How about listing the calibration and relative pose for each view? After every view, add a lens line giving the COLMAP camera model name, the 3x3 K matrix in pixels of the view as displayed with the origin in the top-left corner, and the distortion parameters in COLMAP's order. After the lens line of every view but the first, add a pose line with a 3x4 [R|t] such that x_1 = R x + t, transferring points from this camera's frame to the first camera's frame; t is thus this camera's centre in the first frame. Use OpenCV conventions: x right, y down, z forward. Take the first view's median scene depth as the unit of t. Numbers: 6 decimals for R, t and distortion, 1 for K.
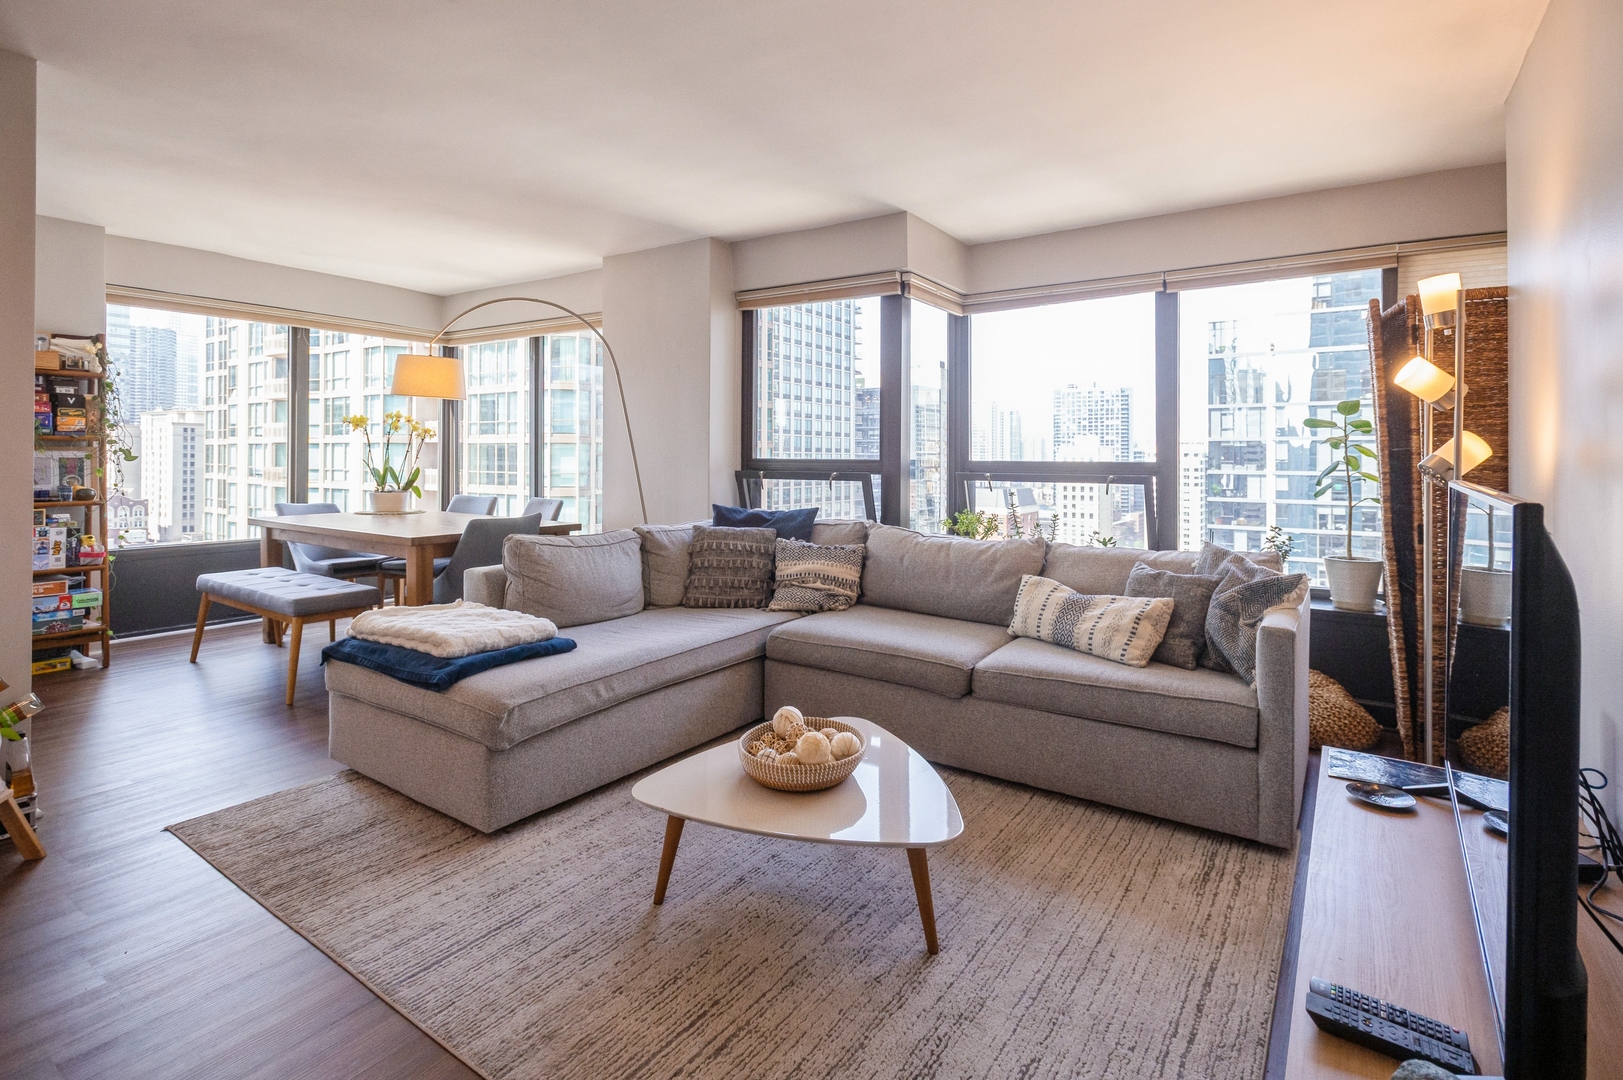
lens RADIAL K [[778.9, 0, 820.8], [0, 778.9, 469.2], [0, 0, 1]] dist [0.023578, -0.003369]
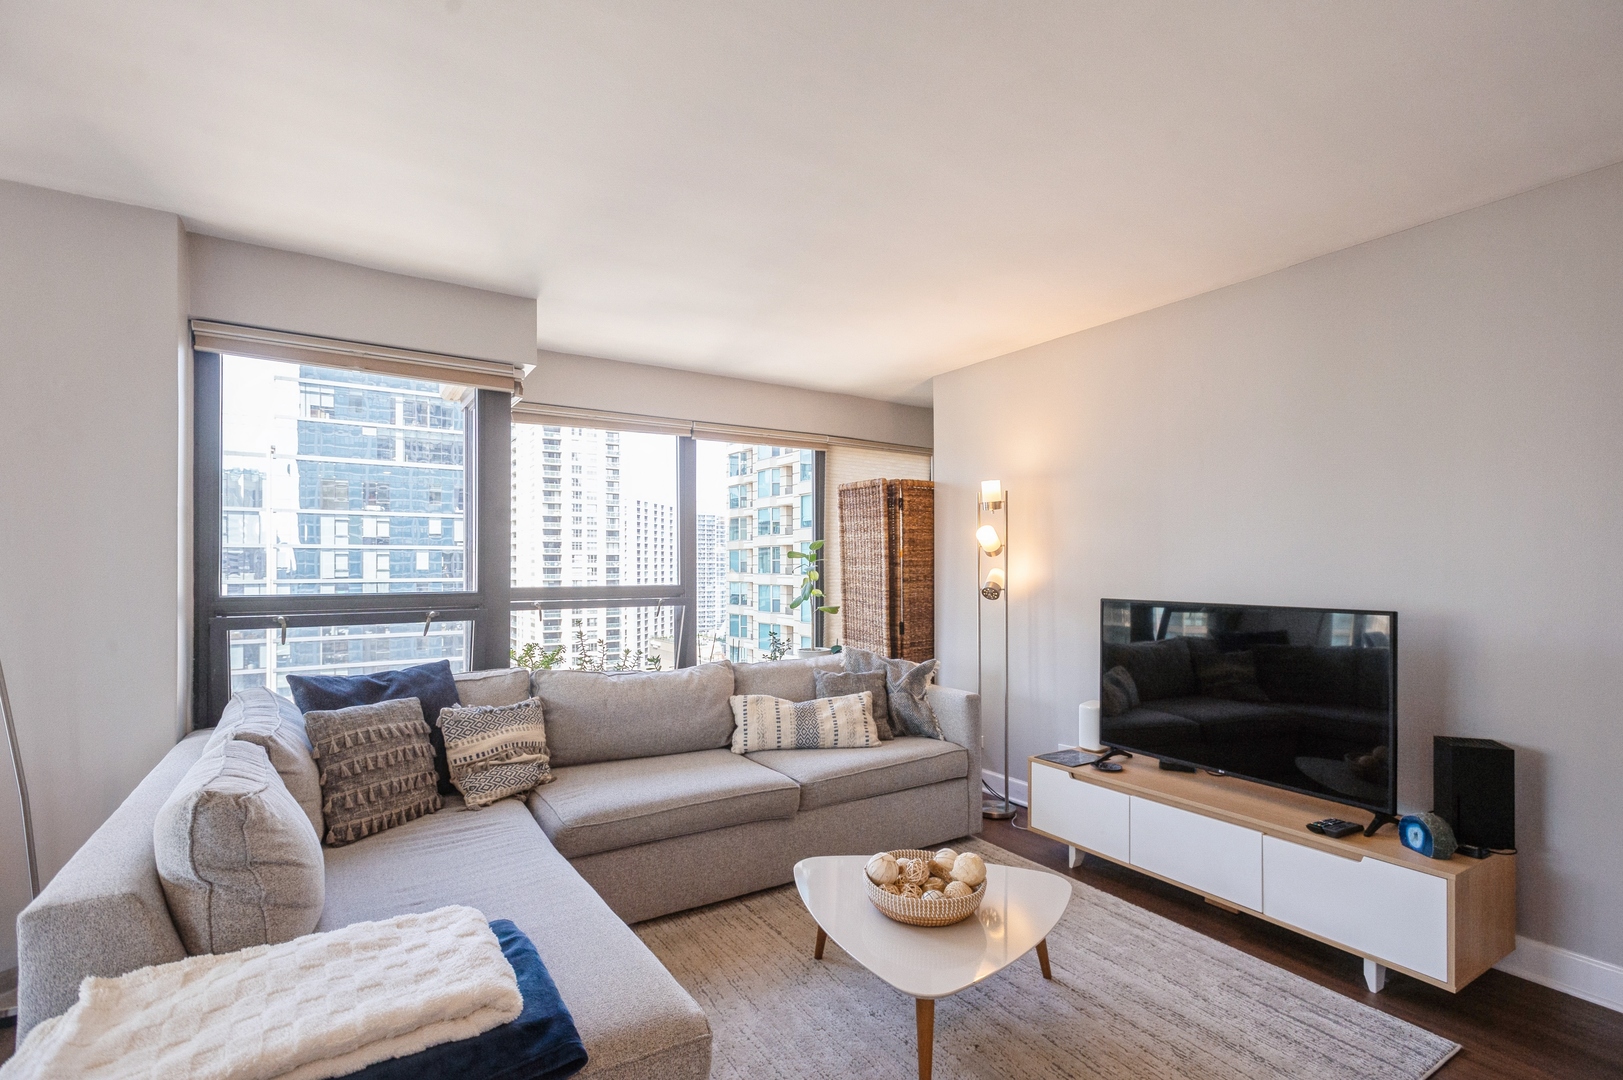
lens RADIAL K [[778.9, 0, 799.0], [0, 778.9, 573.8], [0, 0, 1]] dist [0.023578, -0.003369]
pose [[0.398463, -0.015968, 0.917045, -0.820903], [0.017661, 0.999797, 0.009735, -0.050379], [-0.917014, 0.012317, 0.398664, 0.581176]]
